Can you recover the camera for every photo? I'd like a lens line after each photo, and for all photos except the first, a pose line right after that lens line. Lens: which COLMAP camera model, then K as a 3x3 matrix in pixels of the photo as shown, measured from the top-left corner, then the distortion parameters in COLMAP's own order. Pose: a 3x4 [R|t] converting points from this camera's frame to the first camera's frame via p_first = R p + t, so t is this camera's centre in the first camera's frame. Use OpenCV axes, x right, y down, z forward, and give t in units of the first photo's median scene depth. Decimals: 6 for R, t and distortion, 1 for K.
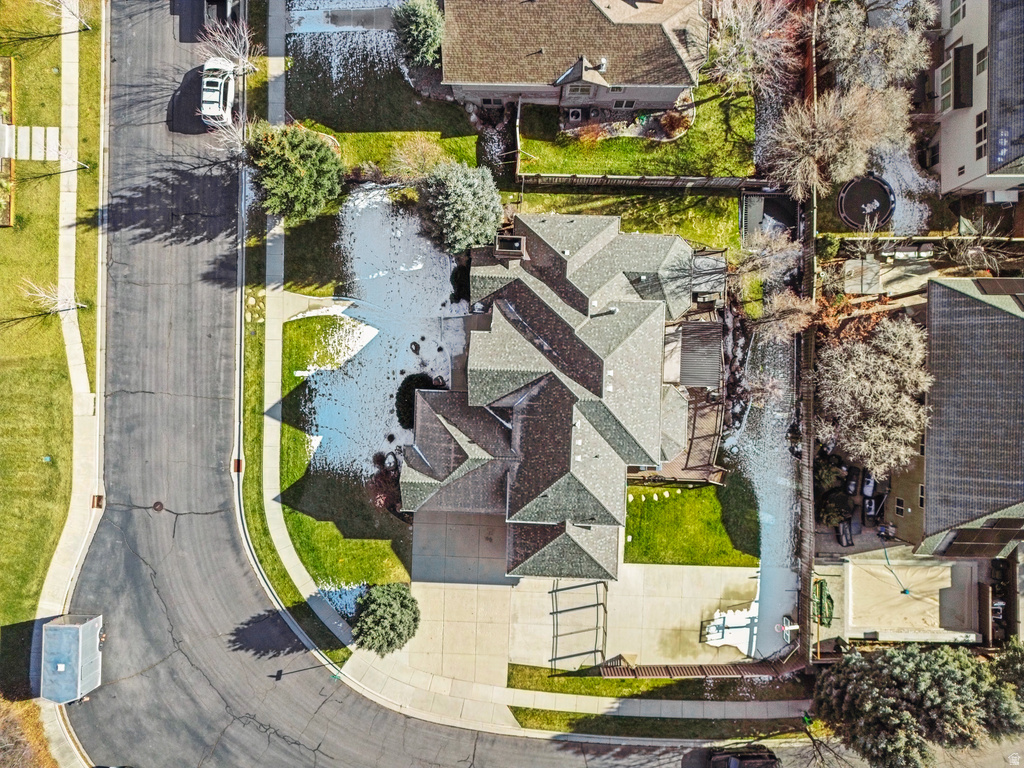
lens RADIAL K [[719.4, 0, 517.4], [0, 719.4, 381.5], [0, 0, 1]] dist [0.066927, -0.055956]
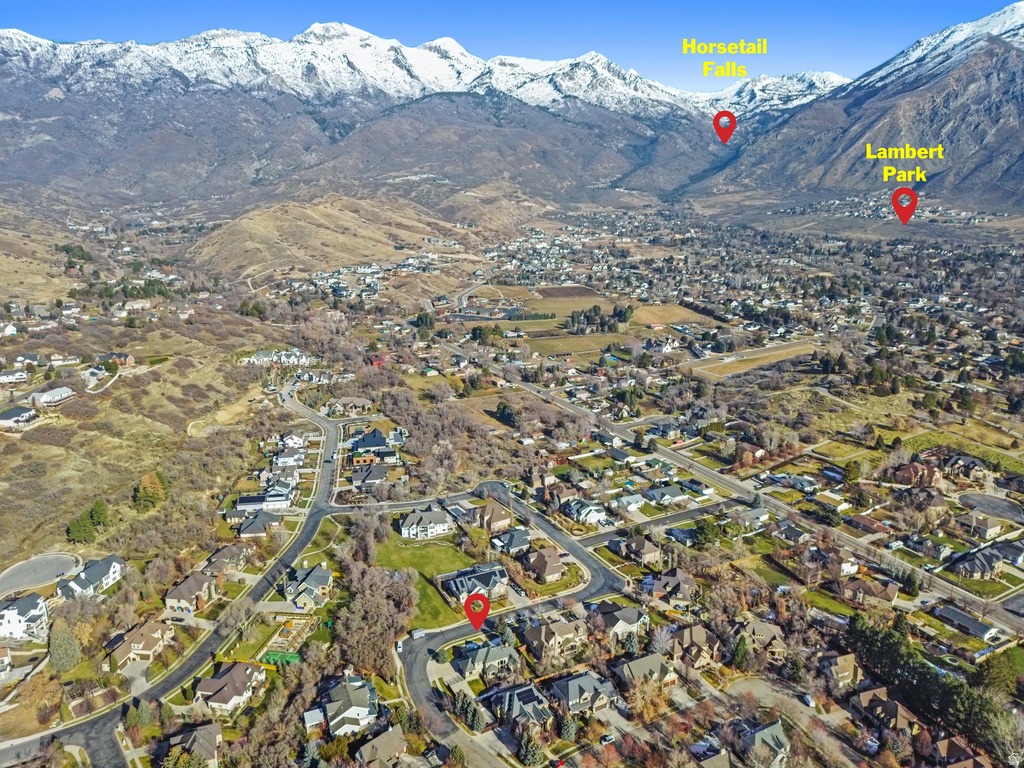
lens RADIAL K [[719.4, 0, 513.6], [0, 719.4, 384.3], [0, 0, 1]] dist [0.066927, -0.055956]
pose [[0.466368, 0.229707, -0.854246, 4.547669], [-0.884581, 0.125713, -0.449125, 2.147713], [0.004223, 0.965107, 0.261823, -2.661831]]
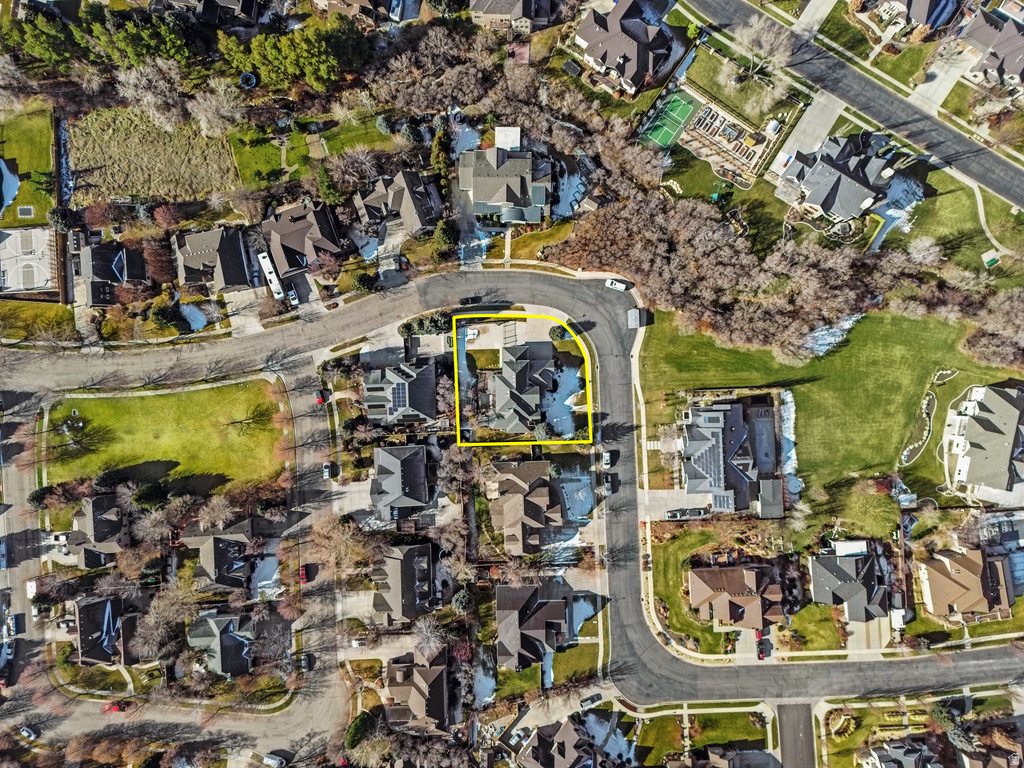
lens RADIAL K [[710.2, 0, 512.6], [0, 710.2, 382.6], [0, 0, 1]] dist [0.077940, -0.067303]
pose [[-0.998147, 0.056992, 0.021313, 0.000453], [-0.056638, -0.998253, 0.016852, -0.005770], [0.022236, 0.015613, 0.999631, -2.908555]]
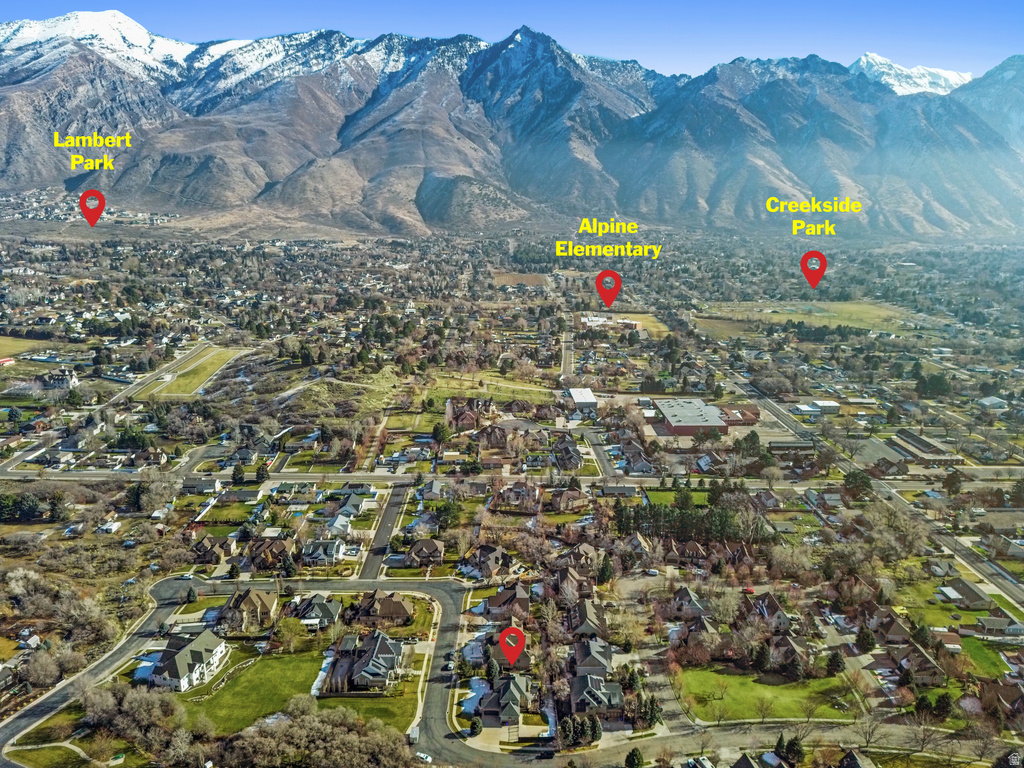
lens RADIAL K [[719.4, 0, 516.0], [0, 719.4, 386.0], [0, 0, 1]] dist [0.066927, -0.055956]
pose [[0.999841, 0.010891, 0.014114, 0.004480], [0.010852, 0.256309, -0.966534, 4.586802], [-0.014145, 0.966534, 0.256150, -2.616466]]
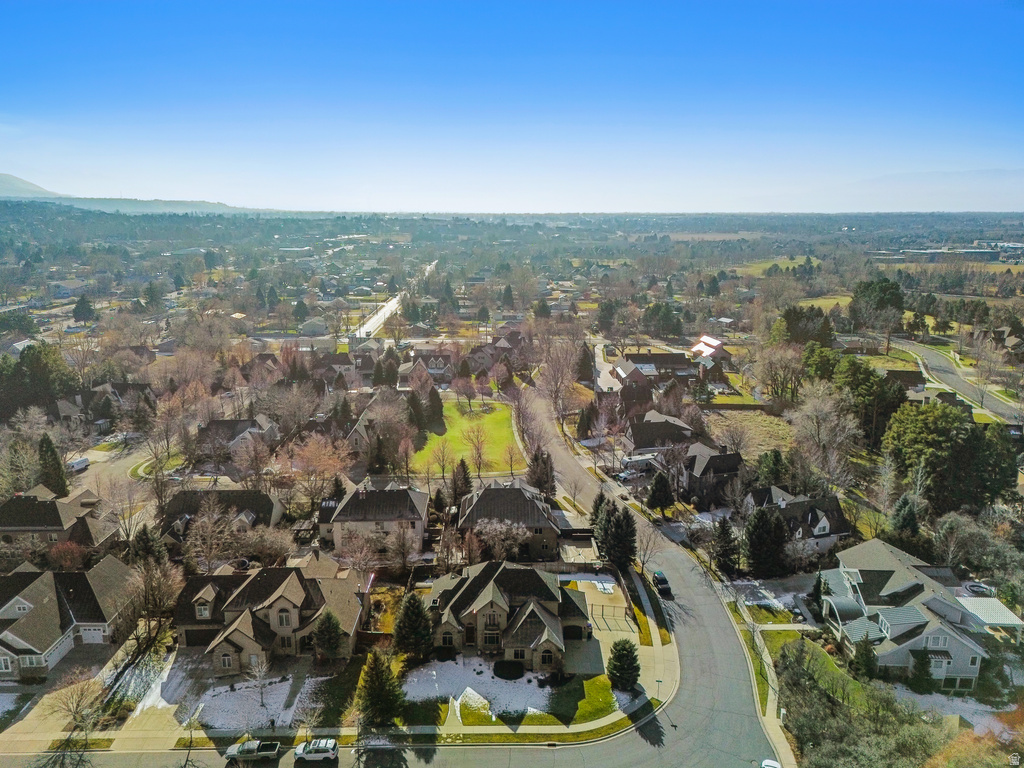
lens RADIAL K [[719.4, 0, 517.2], [0, 719.4, 385.8], [0, 0, 1]] dist [0.066927, -0.055956]
pose [[-0.035415, -0.232066, 0.972055, -1.768336], [0.999351, -0.001749, 0.035992, -0.016024], [-0.006652, 0.972698, 0.231977, -0.142485]]
